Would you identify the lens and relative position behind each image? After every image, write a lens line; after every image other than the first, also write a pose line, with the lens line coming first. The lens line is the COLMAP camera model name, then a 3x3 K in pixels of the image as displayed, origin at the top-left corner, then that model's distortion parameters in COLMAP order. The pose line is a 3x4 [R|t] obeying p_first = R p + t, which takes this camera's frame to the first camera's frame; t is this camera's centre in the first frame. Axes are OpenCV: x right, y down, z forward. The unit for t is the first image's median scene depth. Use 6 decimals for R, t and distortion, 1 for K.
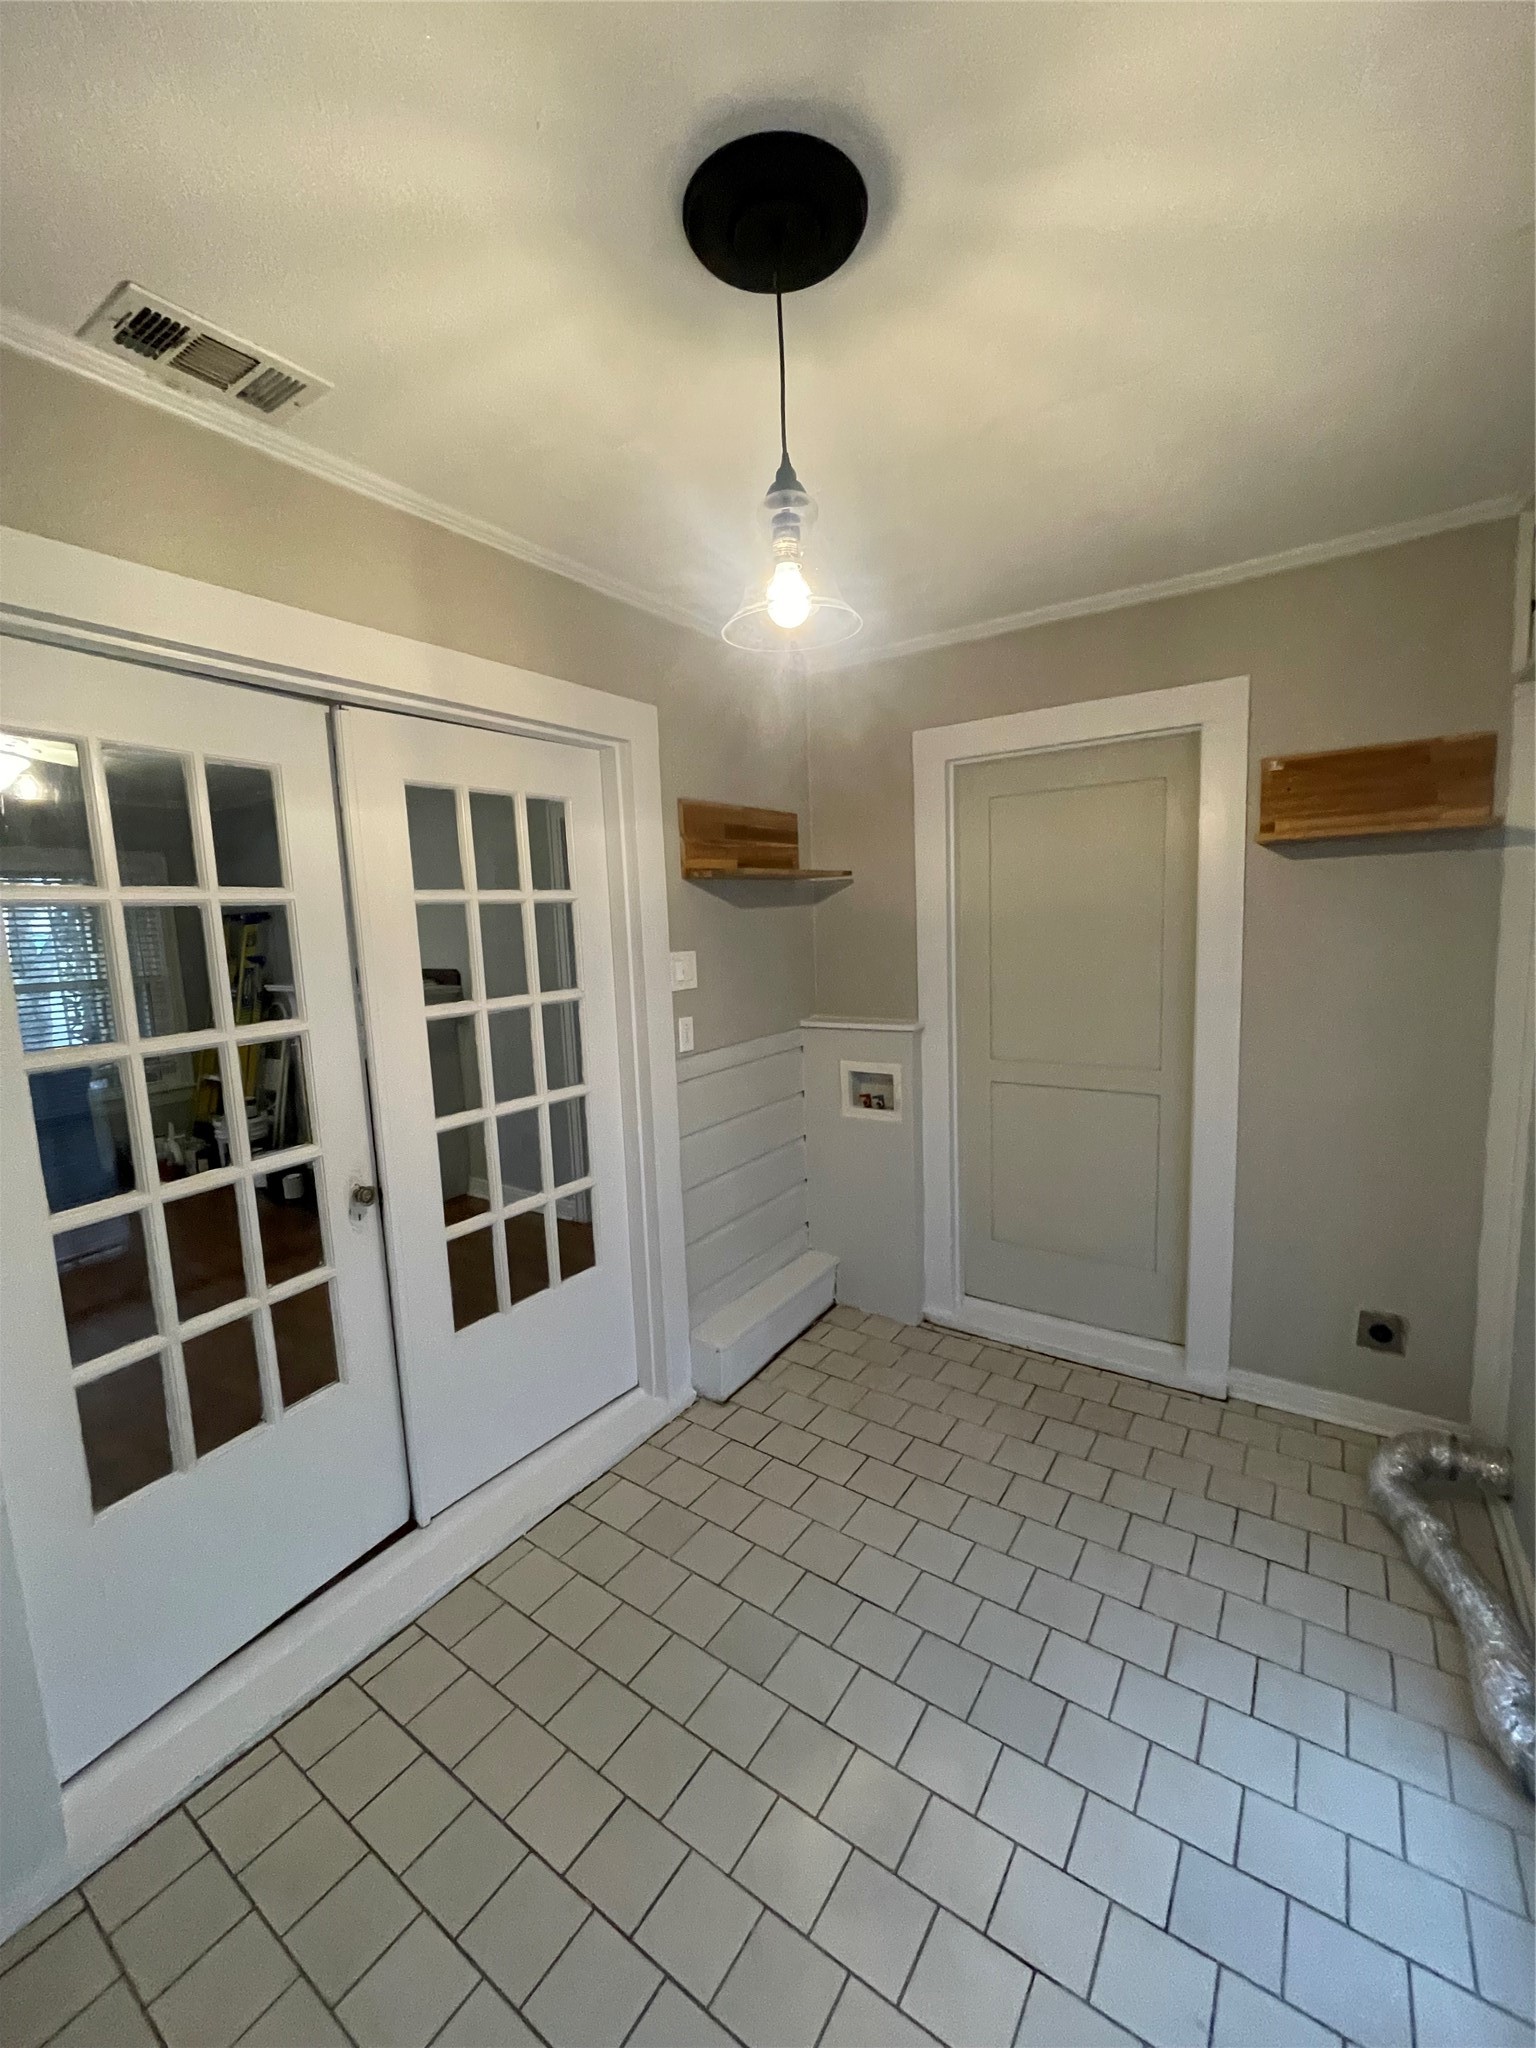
lens RADIAL K [[826.2, 0, 769.3], [0, 826.2, 1017.3], [0, 0, 1]] dist [-0.001366, -0.000398]
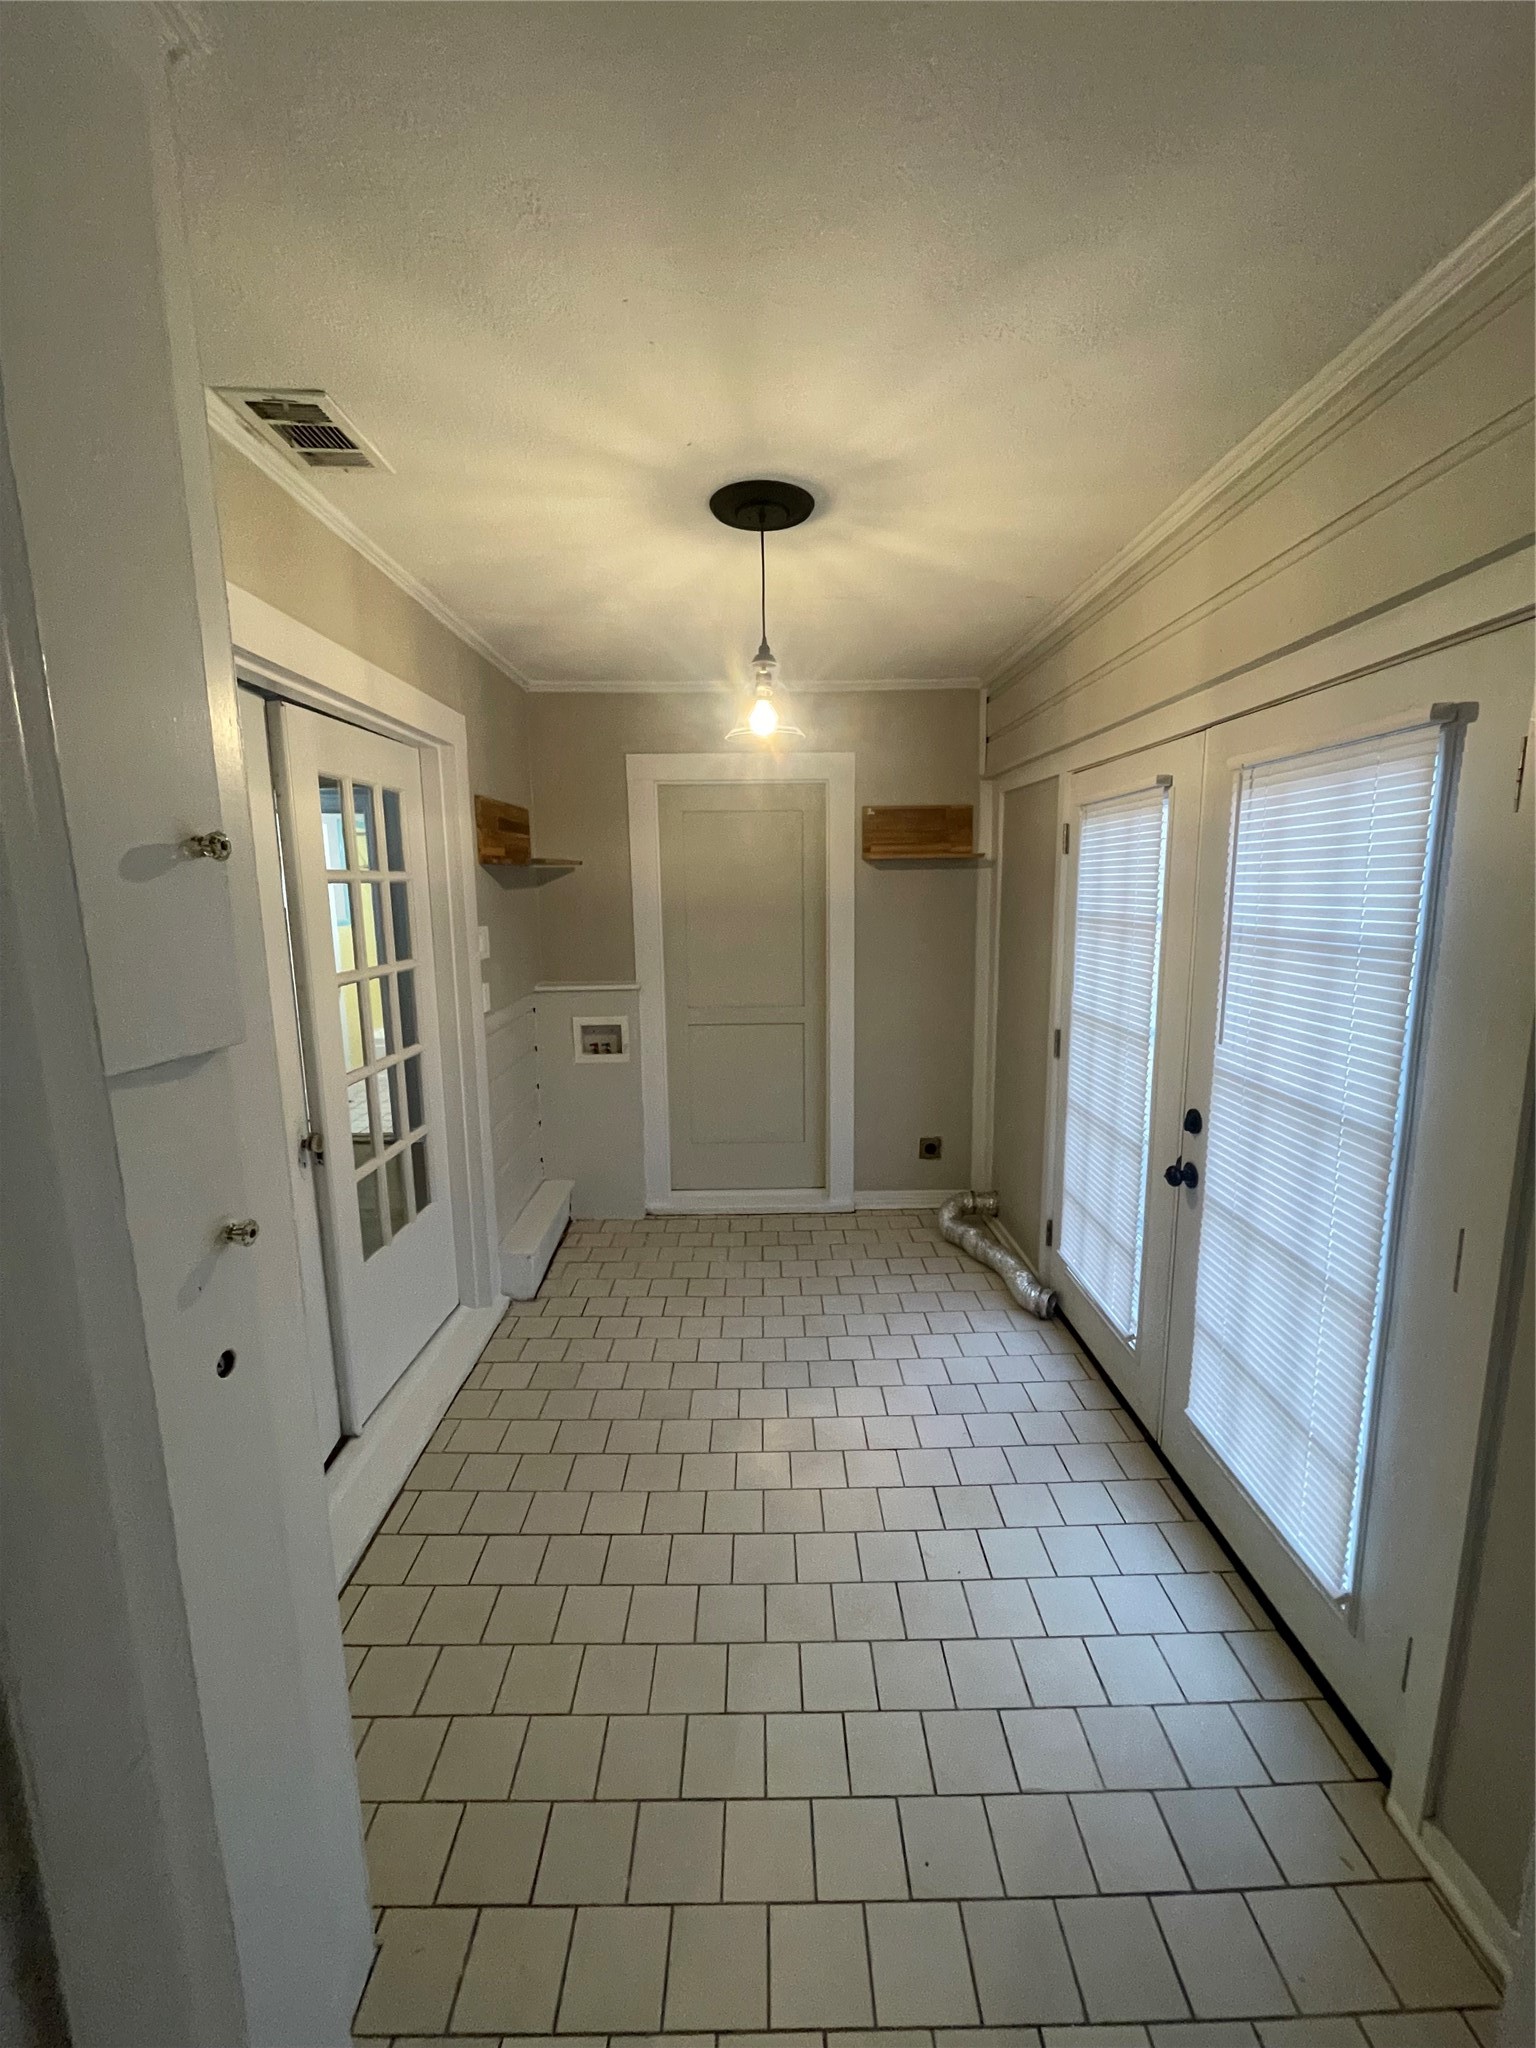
lens RADIAL K [[826.2, 0, 769.3], [0, 826.2, 1017.3], [0, 0, 1]] dist [-0.001366, -0.000398]
pose [[0.818345, -0.062310, 0.571340, -0.490615], [0.047754, 0.998040, 0.040445, 0.022600], [-0.572740, -0.005814, 0.819717, -0.213303]]
